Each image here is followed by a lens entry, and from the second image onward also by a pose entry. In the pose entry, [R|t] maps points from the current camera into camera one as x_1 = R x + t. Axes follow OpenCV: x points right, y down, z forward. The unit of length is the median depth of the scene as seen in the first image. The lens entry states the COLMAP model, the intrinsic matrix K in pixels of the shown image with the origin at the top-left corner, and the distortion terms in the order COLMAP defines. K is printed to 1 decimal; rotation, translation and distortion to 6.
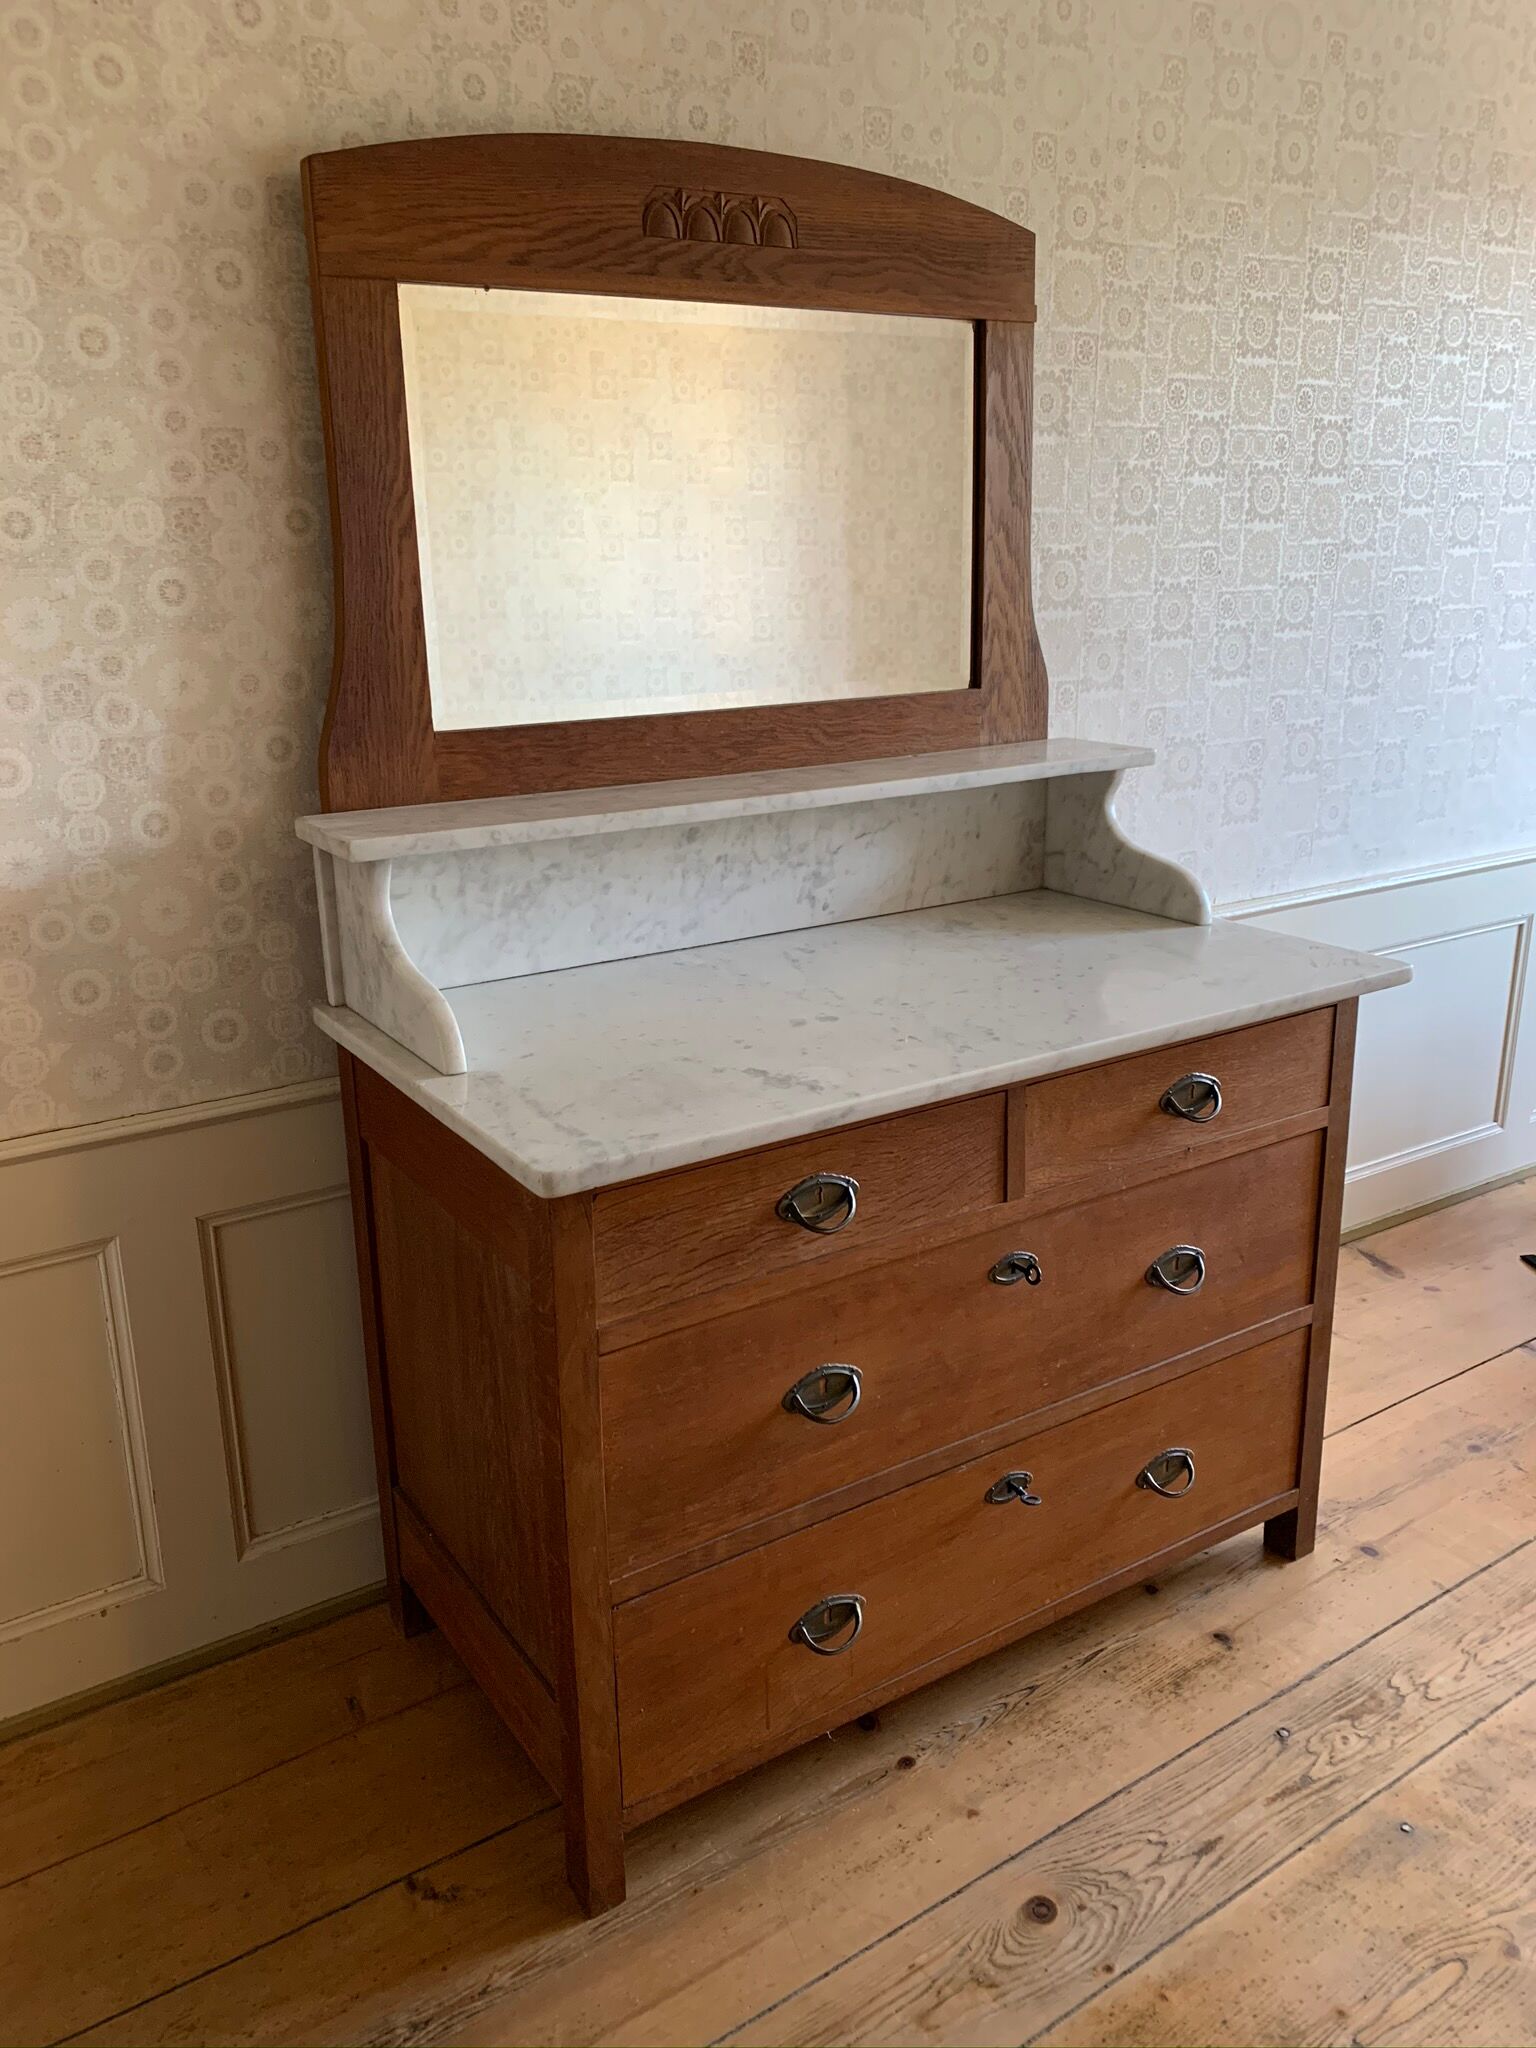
lens RADIAL K [[1587.5, 0, 765.3], [0, 1587.5, 1005.8], [0, 0, 1]] dist [0.019779, -0.020929]
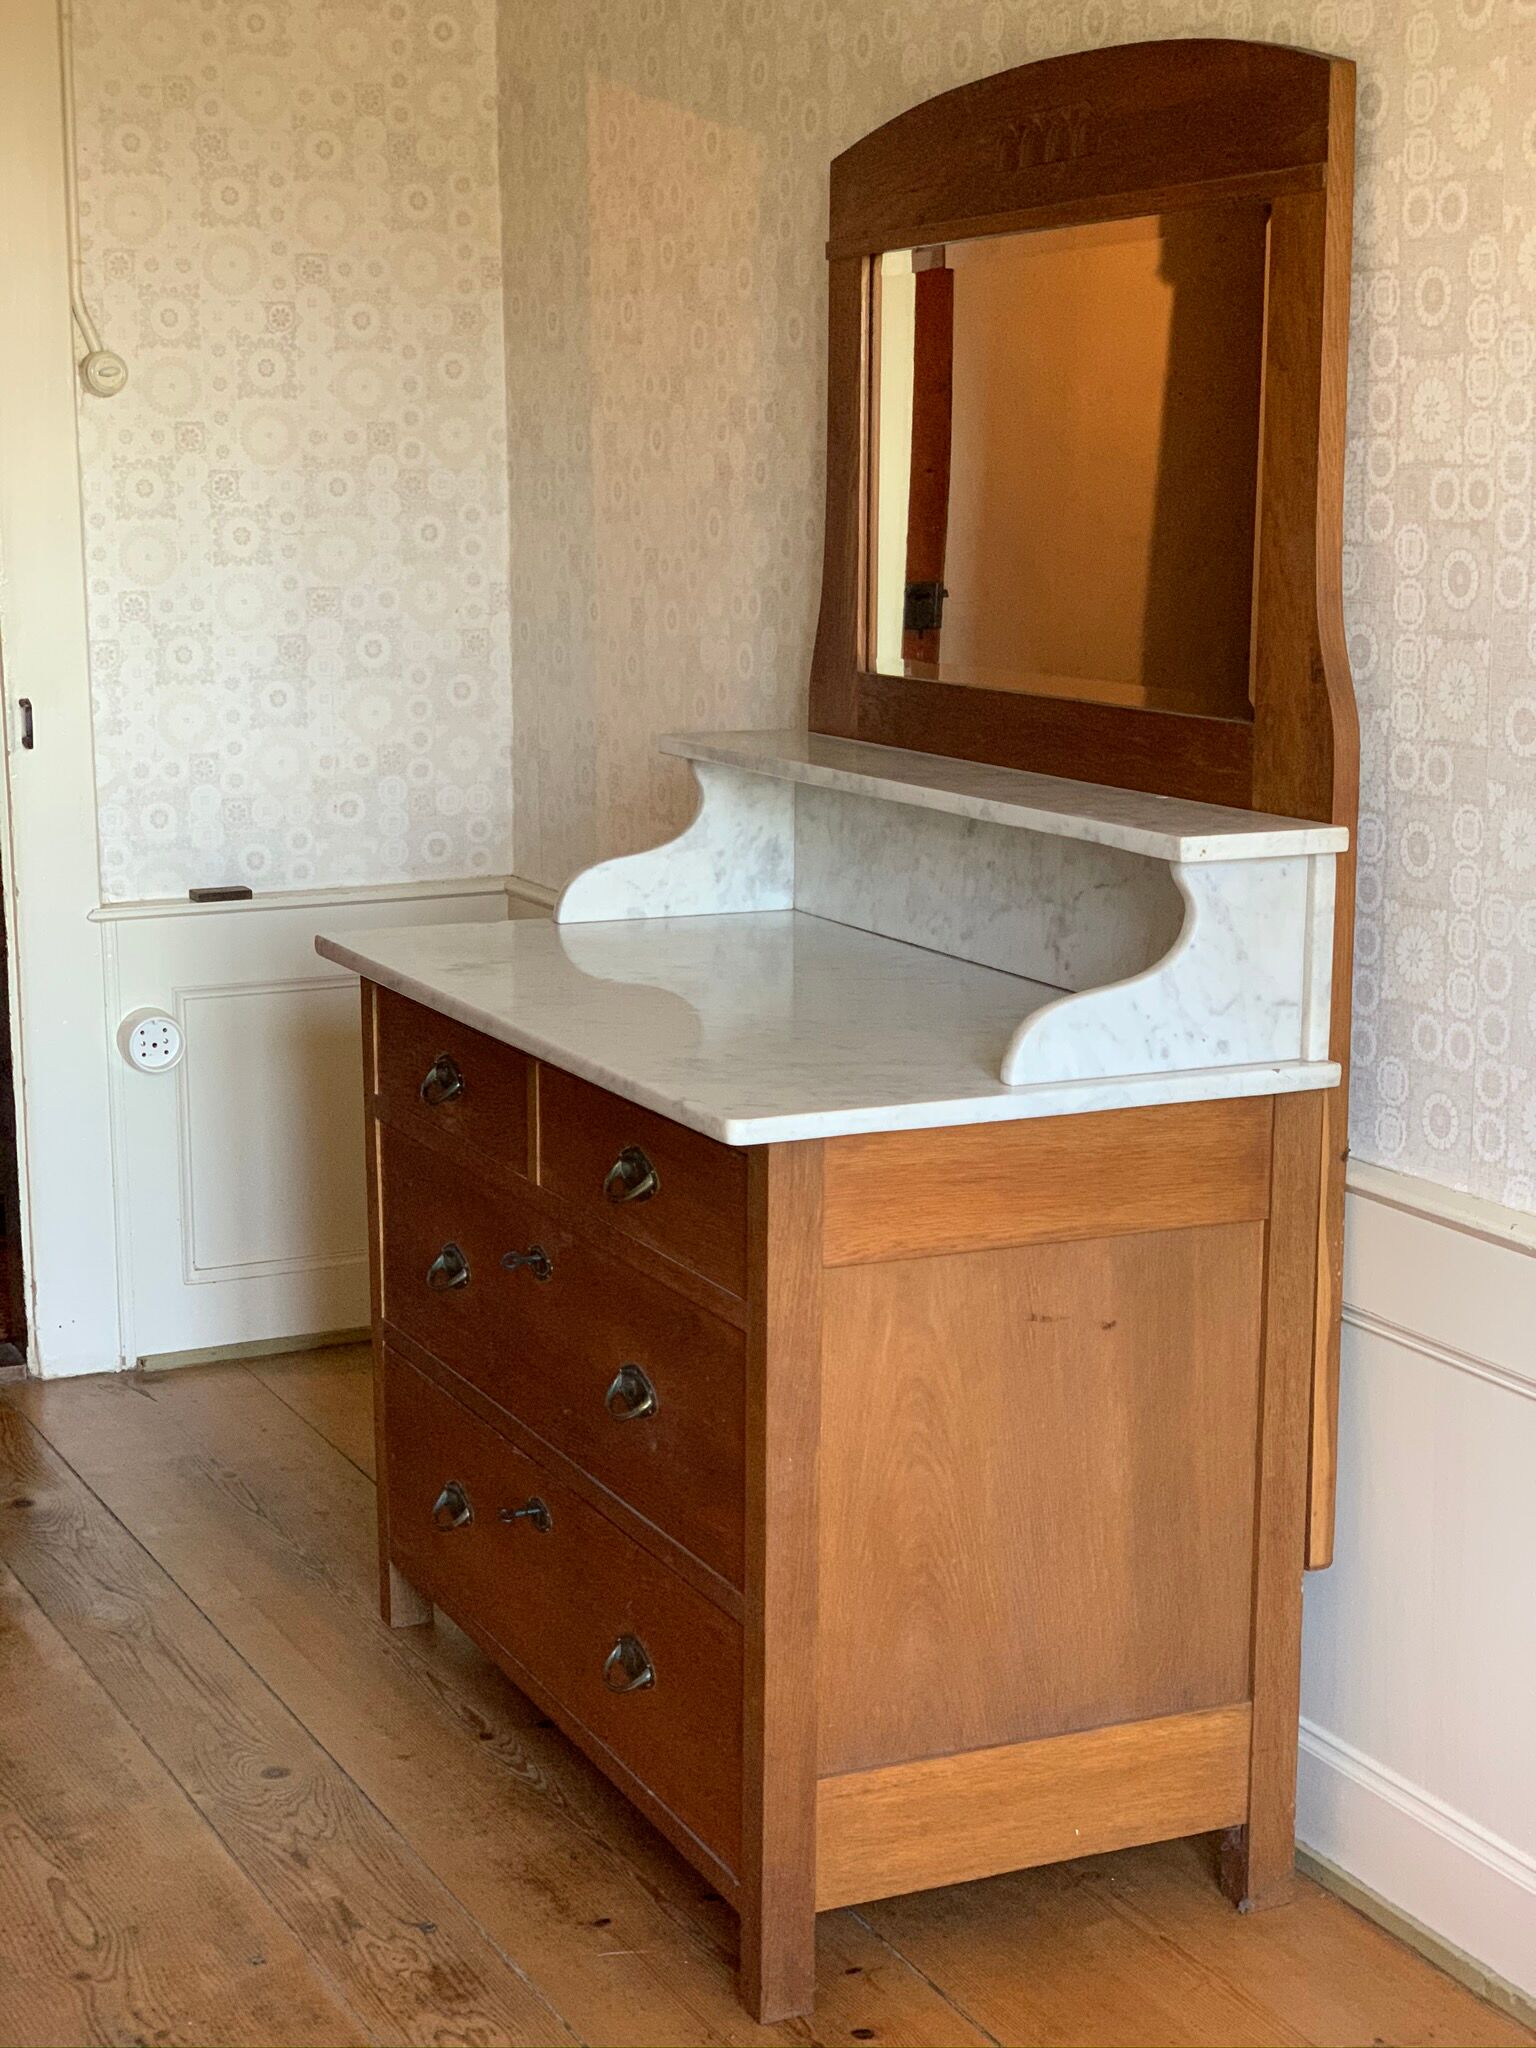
lens RADIAL K [[3096.5, 0, 699.1], [0, 3096.5, 1013.2], [0, 0, 1]] dist [0.030606, 0.000000]
pose [[-0.148501, 0.188418, -0.970797, 1.783941], [-0.276257, 0.934695, 0.223670, -0.383327], [0.949542, 0.301404, -0.086751, 1.139014]]
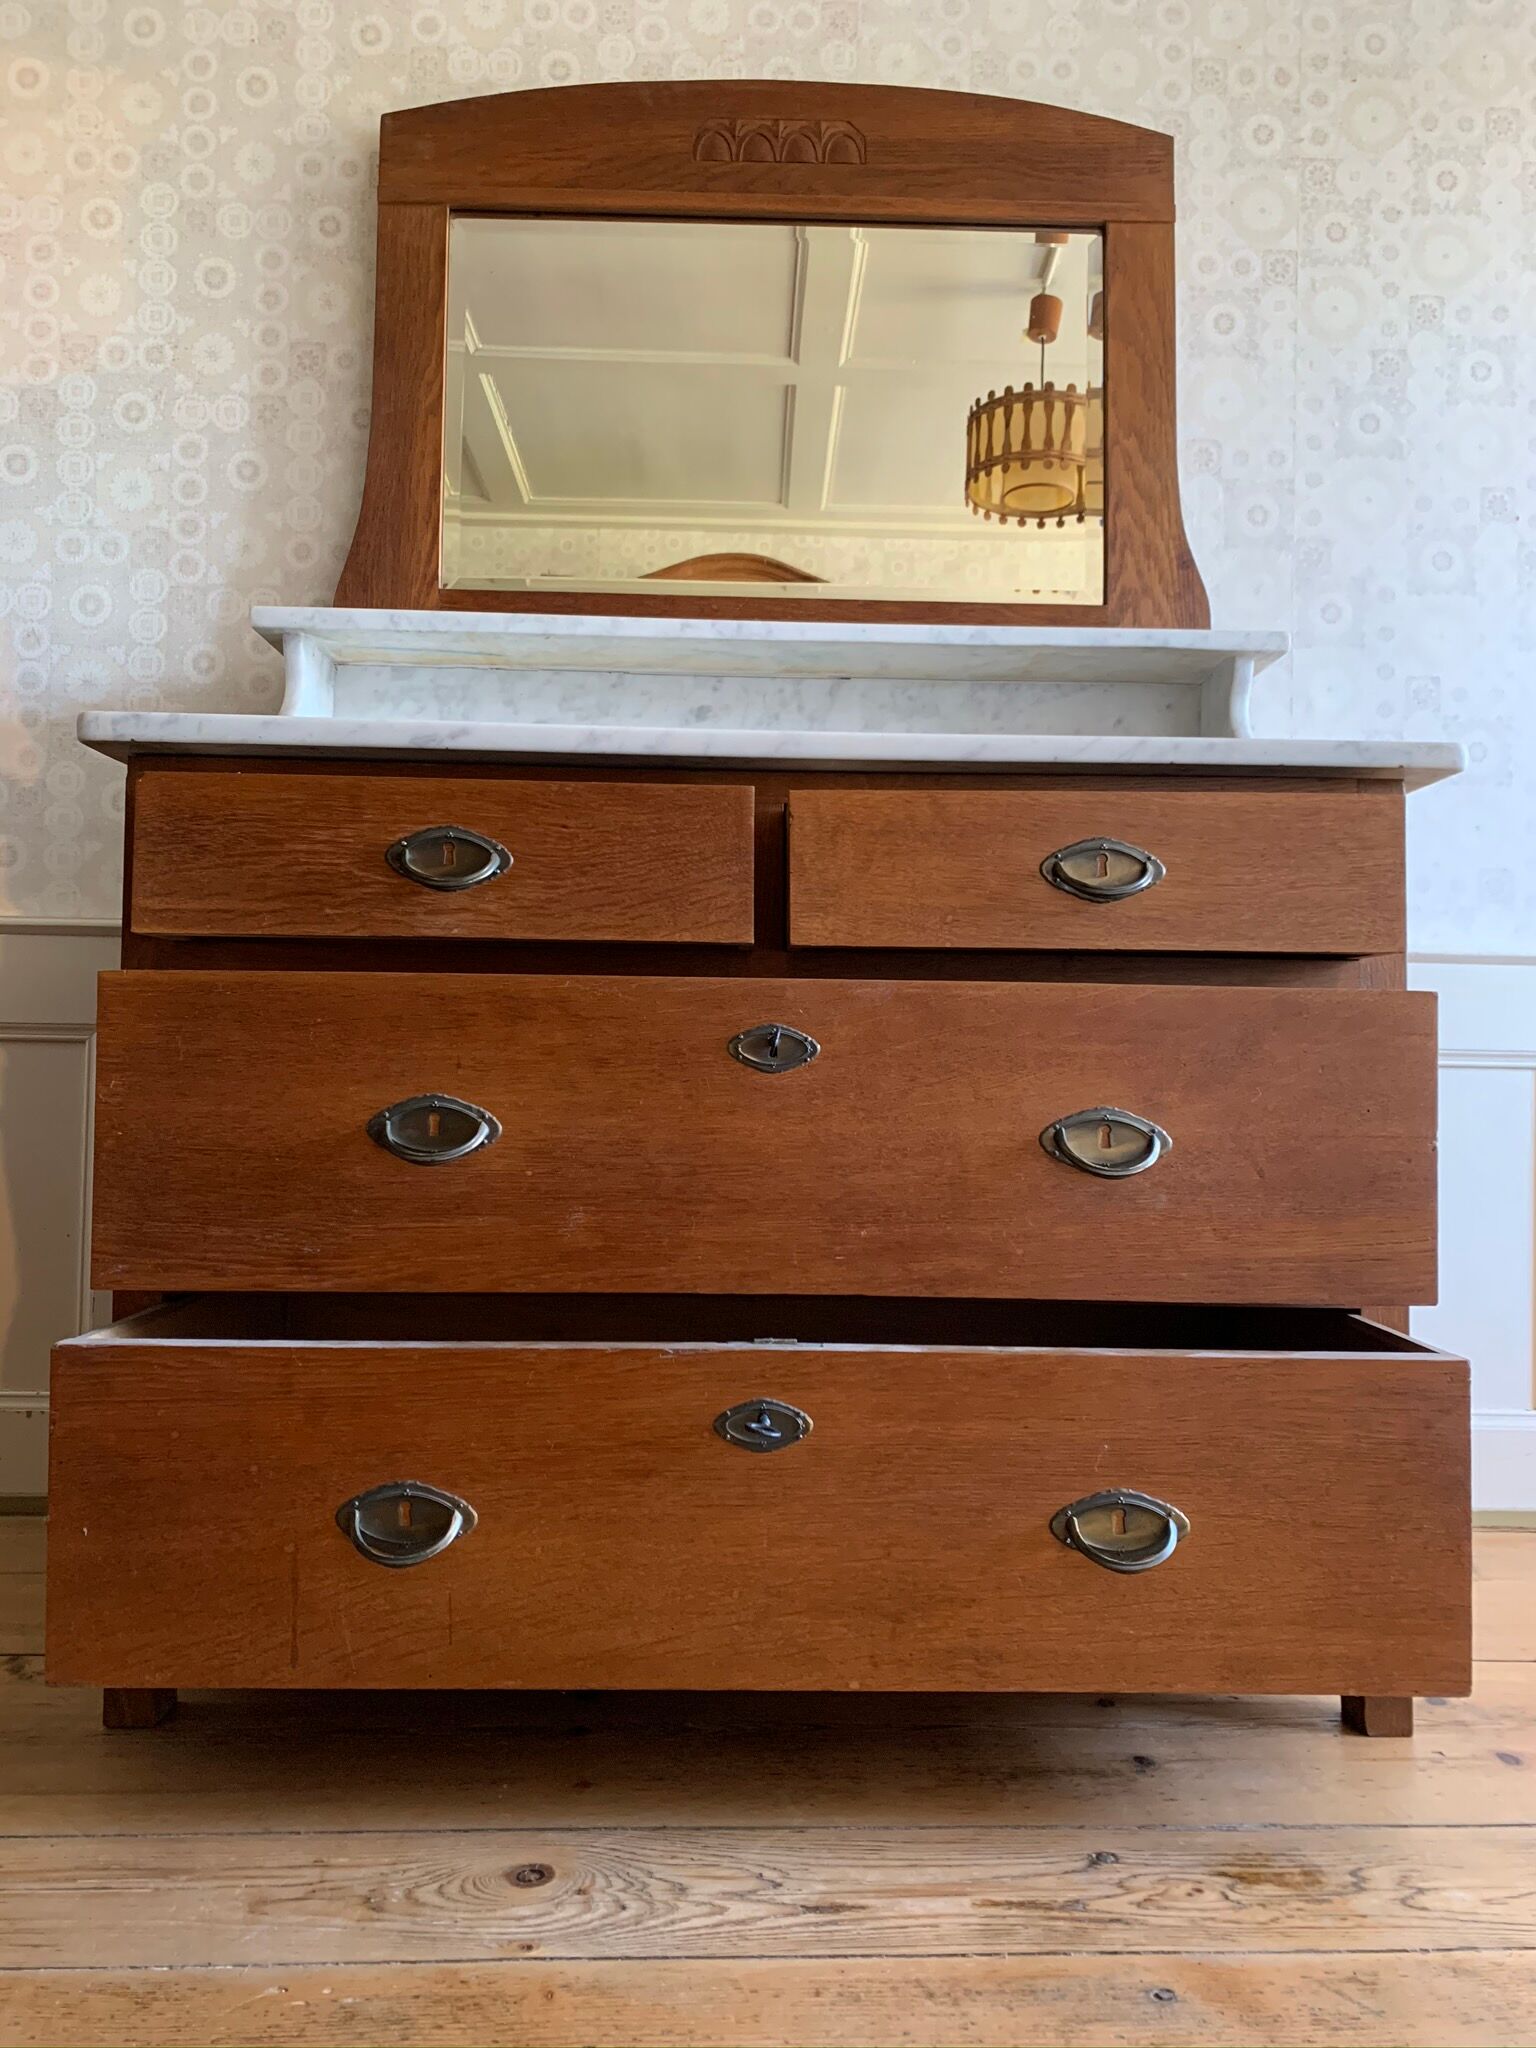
lens RADIAL K [[1587.5, 0, 771.6], [0, 1587.5, 1008.1], [0, 0, 1]] dist [0.019779, -0.020929]
pose [[0.851923, 0.010180, -0.523569, 0.536773], [-0.177971, 0.945929, -0.271193, 0.340007], [0.492498, 0.324215, 0.807670, 0.342292]]
